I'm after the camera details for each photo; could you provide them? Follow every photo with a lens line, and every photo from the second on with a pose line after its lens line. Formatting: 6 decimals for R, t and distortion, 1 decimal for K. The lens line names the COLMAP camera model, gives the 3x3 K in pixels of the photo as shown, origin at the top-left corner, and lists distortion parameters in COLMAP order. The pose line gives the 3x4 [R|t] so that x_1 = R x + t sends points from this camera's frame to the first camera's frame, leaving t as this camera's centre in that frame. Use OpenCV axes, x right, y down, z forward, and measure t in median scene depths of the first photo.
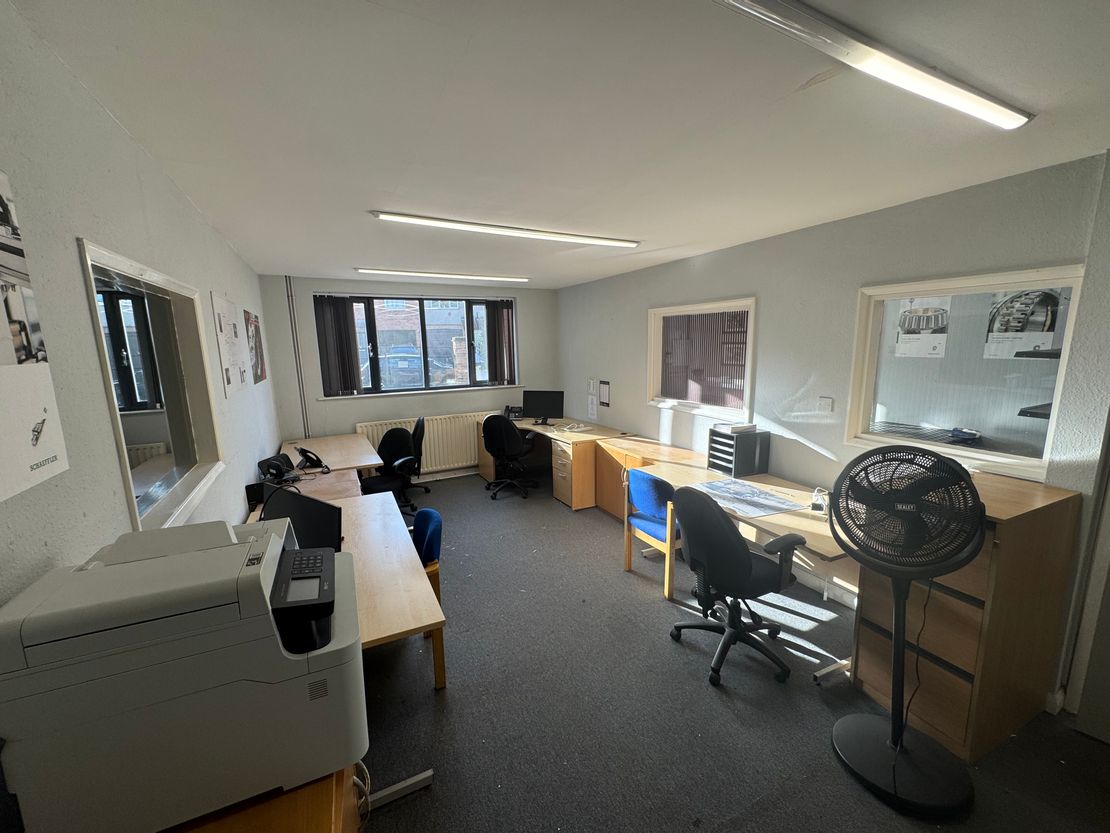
lens RADIAL K [[441.4, 0, 555.0], [0, 441.4, 416.2], [0, 0, 1]] dist [-0.003303, -0.000278]
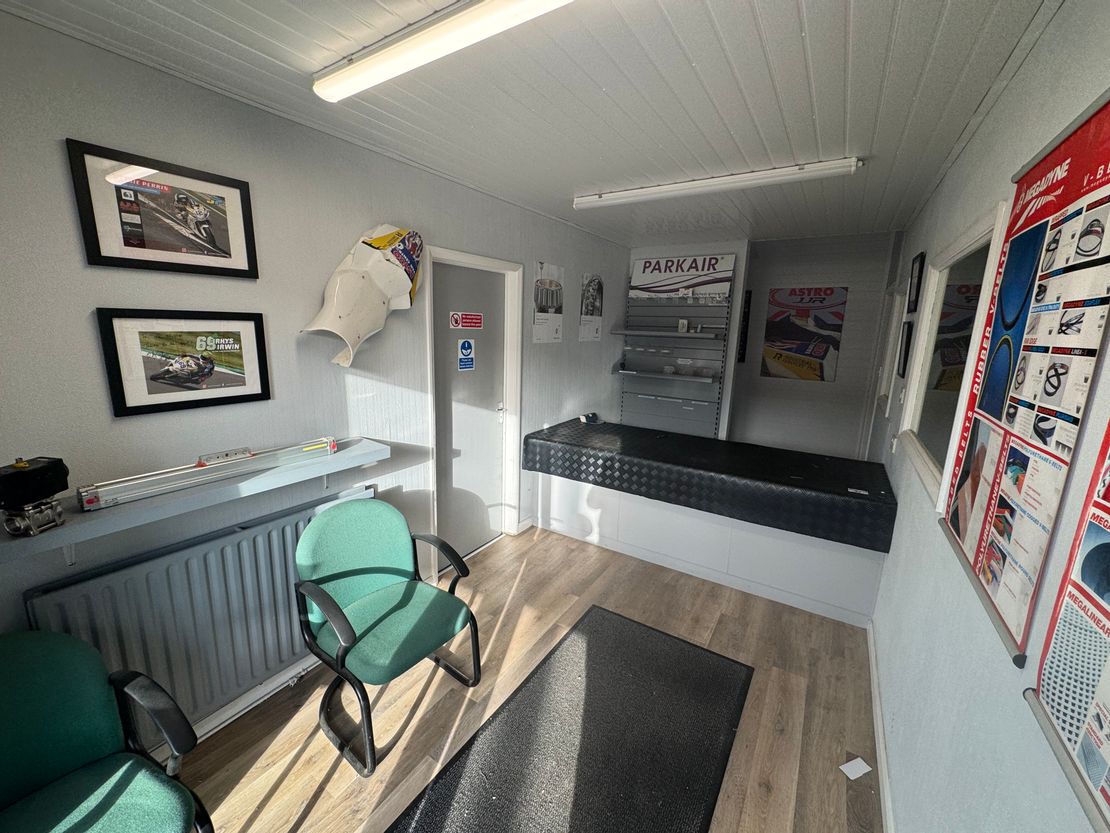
lens RADIAL K [[441.4, 0, 553.2], [0, 441.4, 413.0], [0, 0, 1]] dist [-0.003303, -0.000278]
pose [[-0.514587, -0.163619, 0.841682, 0.135159], [0.128169, 0.955918, 0.264186, -0.224685], [-0.847805, 0.243824, -0.470932, 1.416632]]
